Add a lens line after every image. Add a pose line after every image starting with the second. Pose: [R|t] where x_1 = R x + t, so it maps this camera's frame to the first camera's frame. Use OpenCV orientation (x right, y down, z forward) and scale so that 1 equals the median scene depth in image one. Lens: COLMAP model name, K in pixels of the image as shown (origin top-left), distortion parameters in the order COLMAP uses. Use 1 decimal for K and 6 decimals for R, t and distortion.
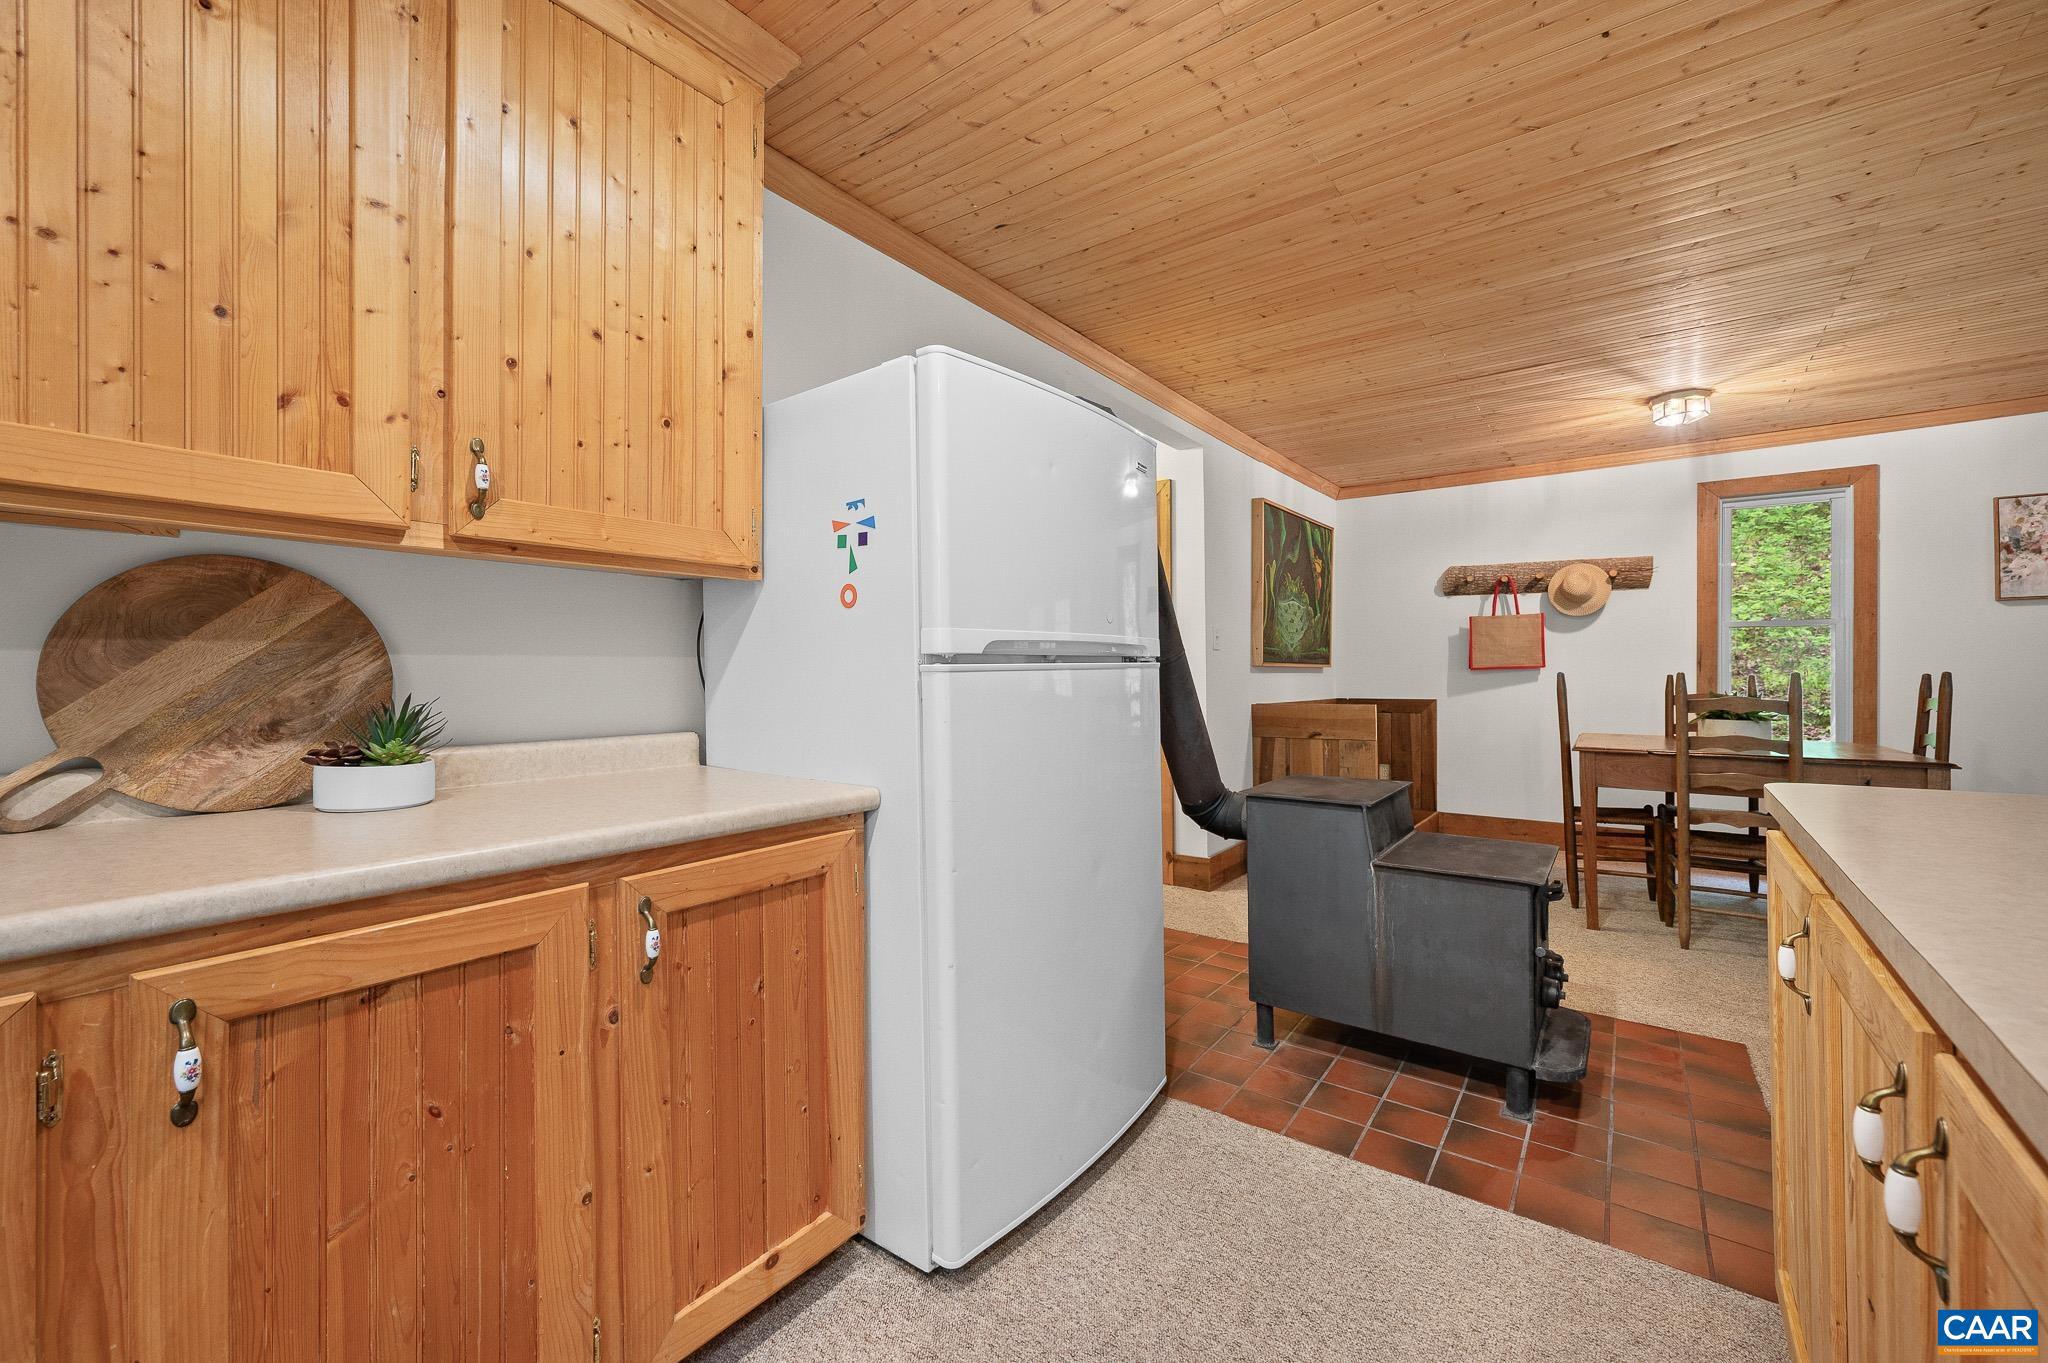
lens RADIAL K [[820.1, 0, 1024.9], [0, 820.1, 665.6], [0, 0, 1]] dist [-0.001313, 0.000010]
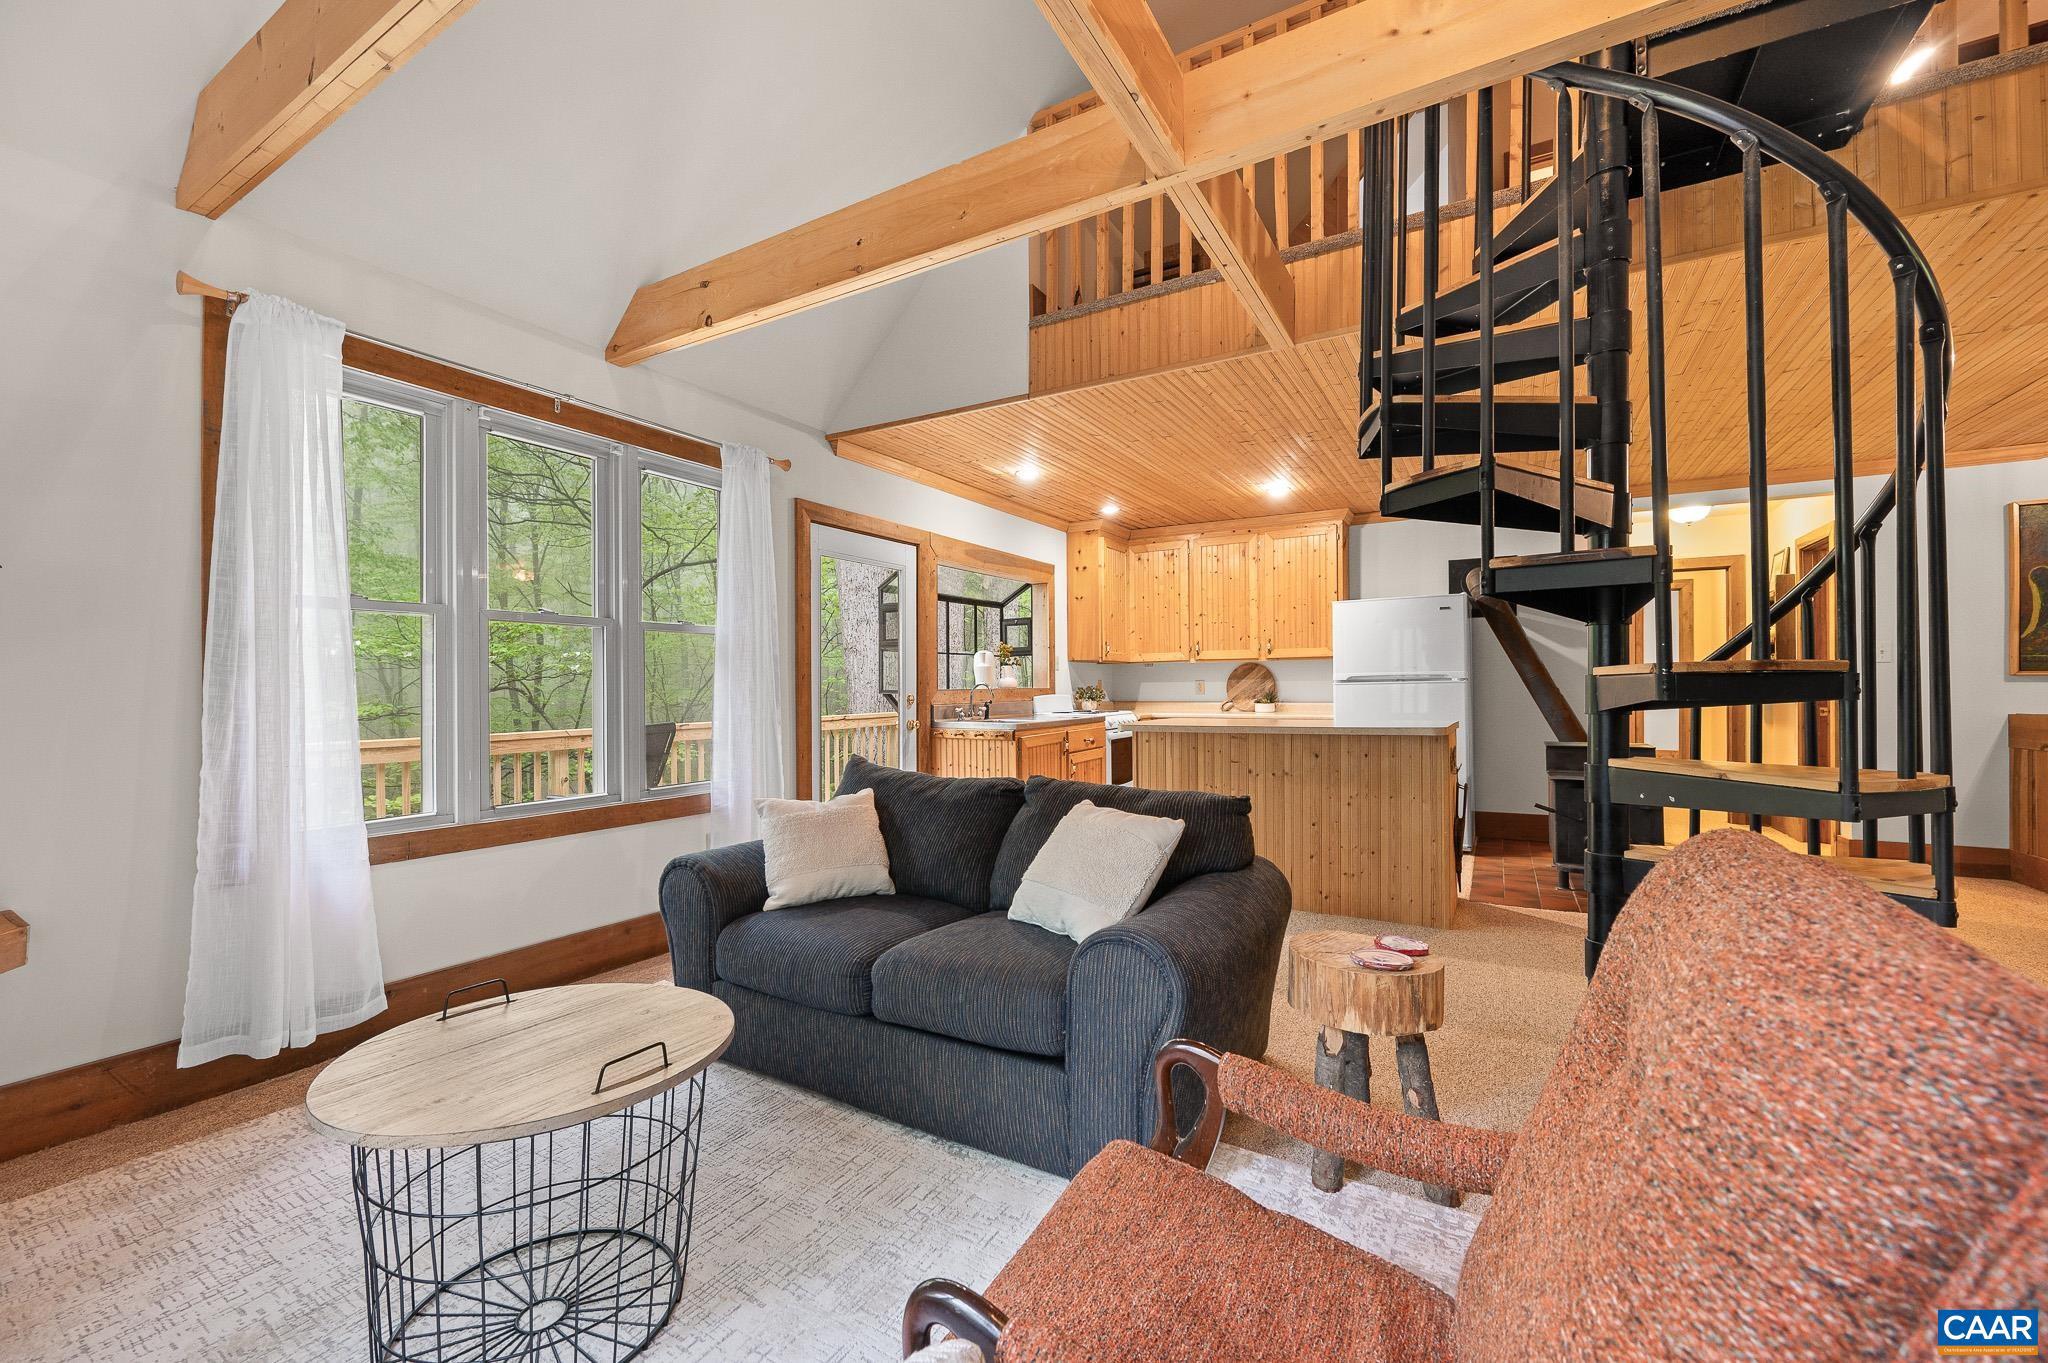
lens RADIAL K [[816.2, 0, 1027.4], [0, 816.2, 685.5], [0, 0, 1]] dist [0.001115, -0.000365]
pose [[0.117129, -0.001099, -0.993116, 3.447098], [0.014352, 0.999897, 0.000586, -0.012484], [0.993013, -0.014322, 0.117133, -0.878233]]
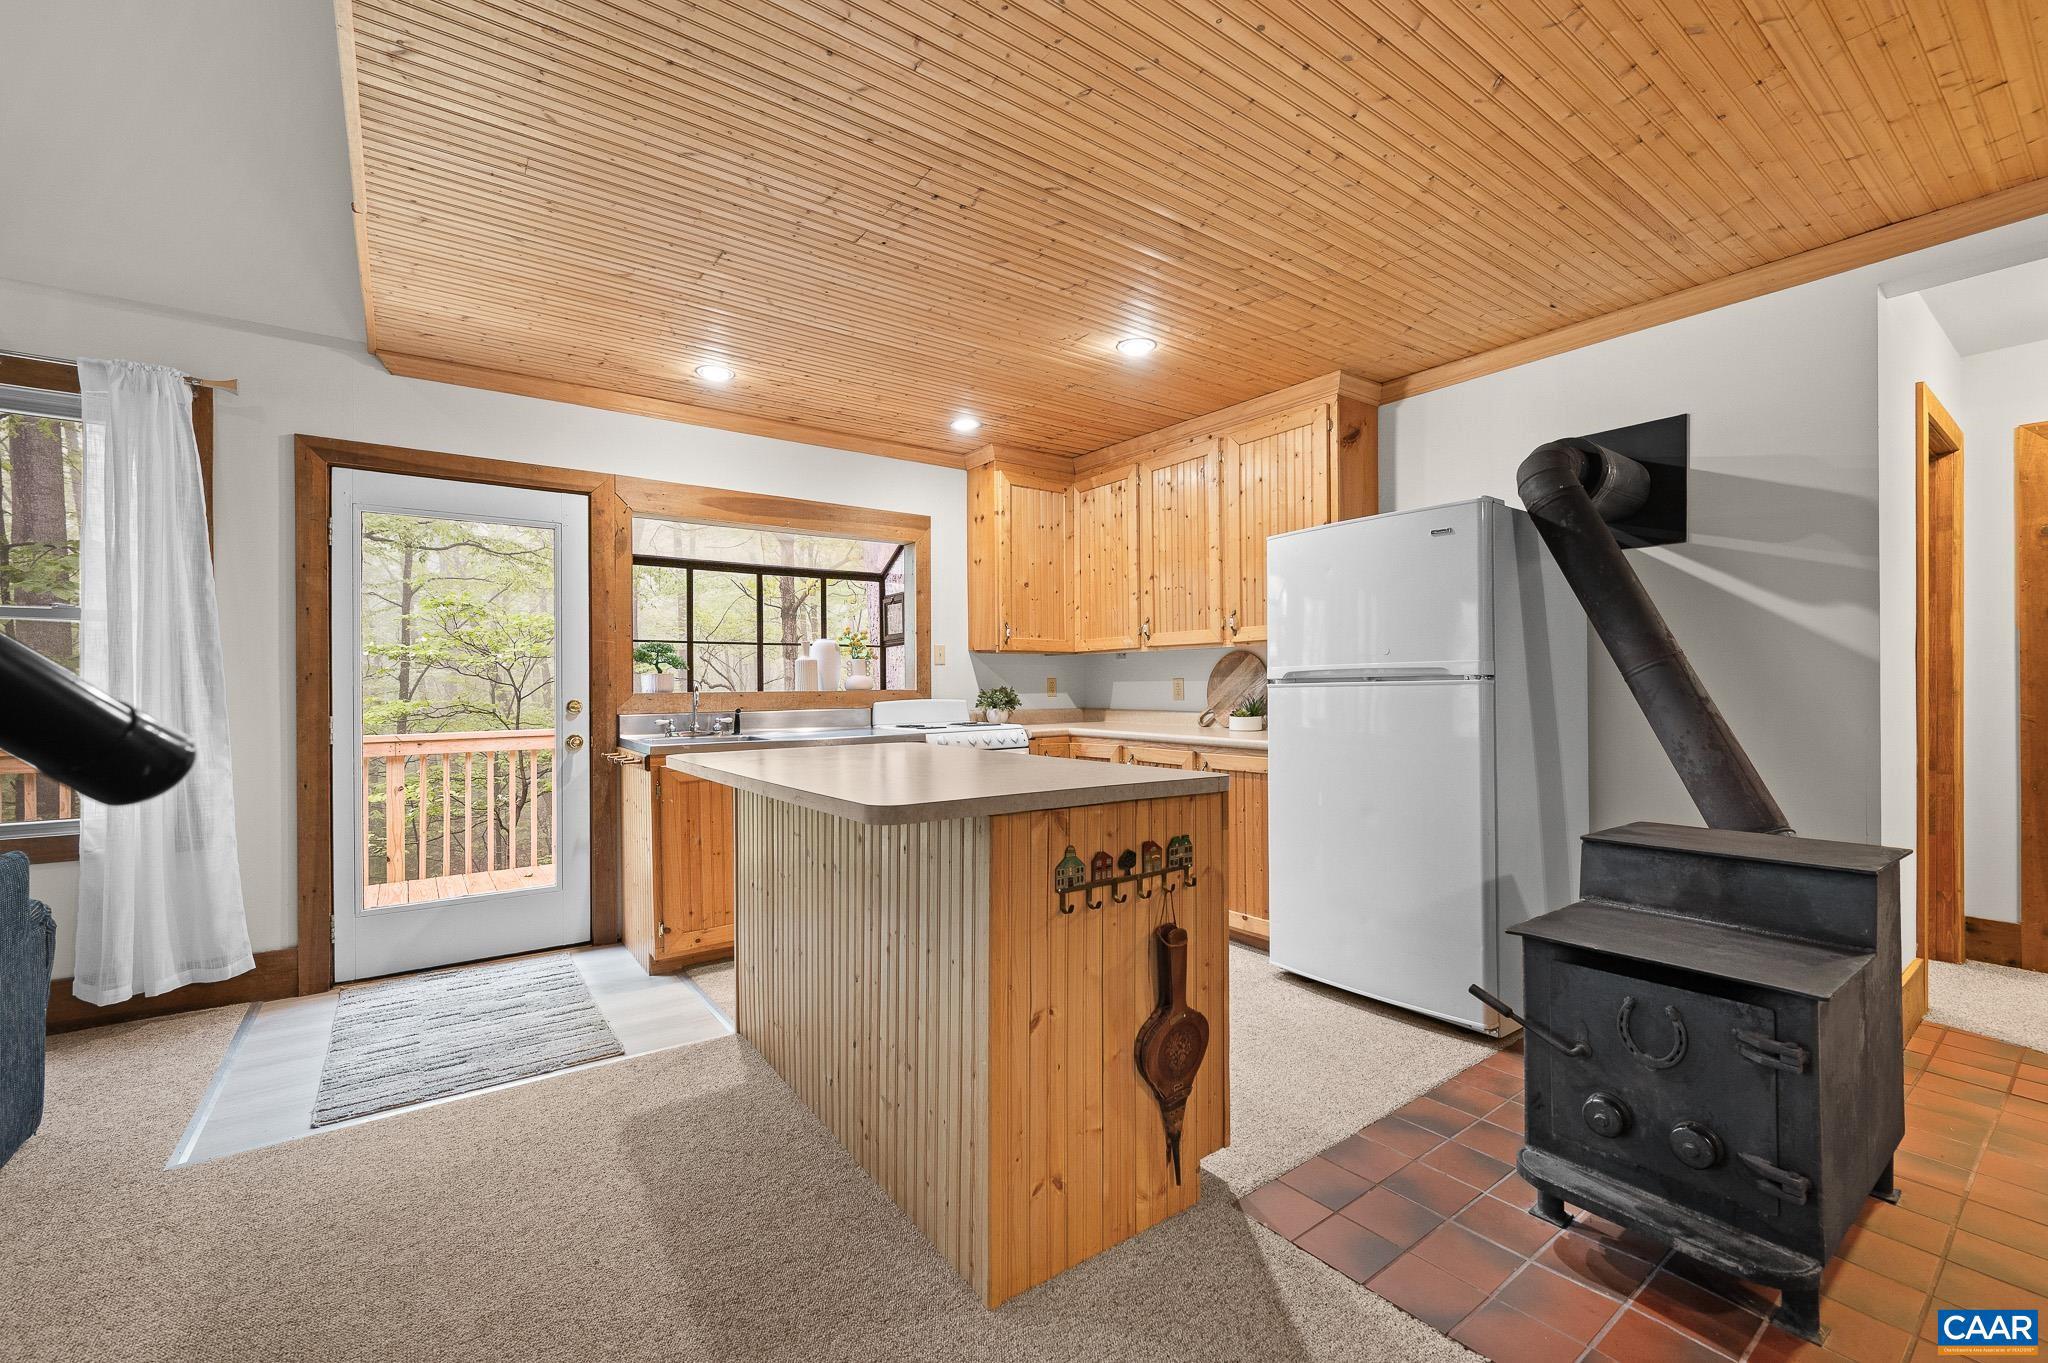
lens RADIAL K [[840.4, 0, 1030.2], [0, 840.4, 682.6], [0, 0, 1]] dist [-0.000867, 0.000358]
pose [[-0.285788, 0.000523, -0.958293, 2.114367], [0.013406, 0.999904, -0.003452, -0.006401], [0.958199, -0.013833, -0.285767, 0.987166]]
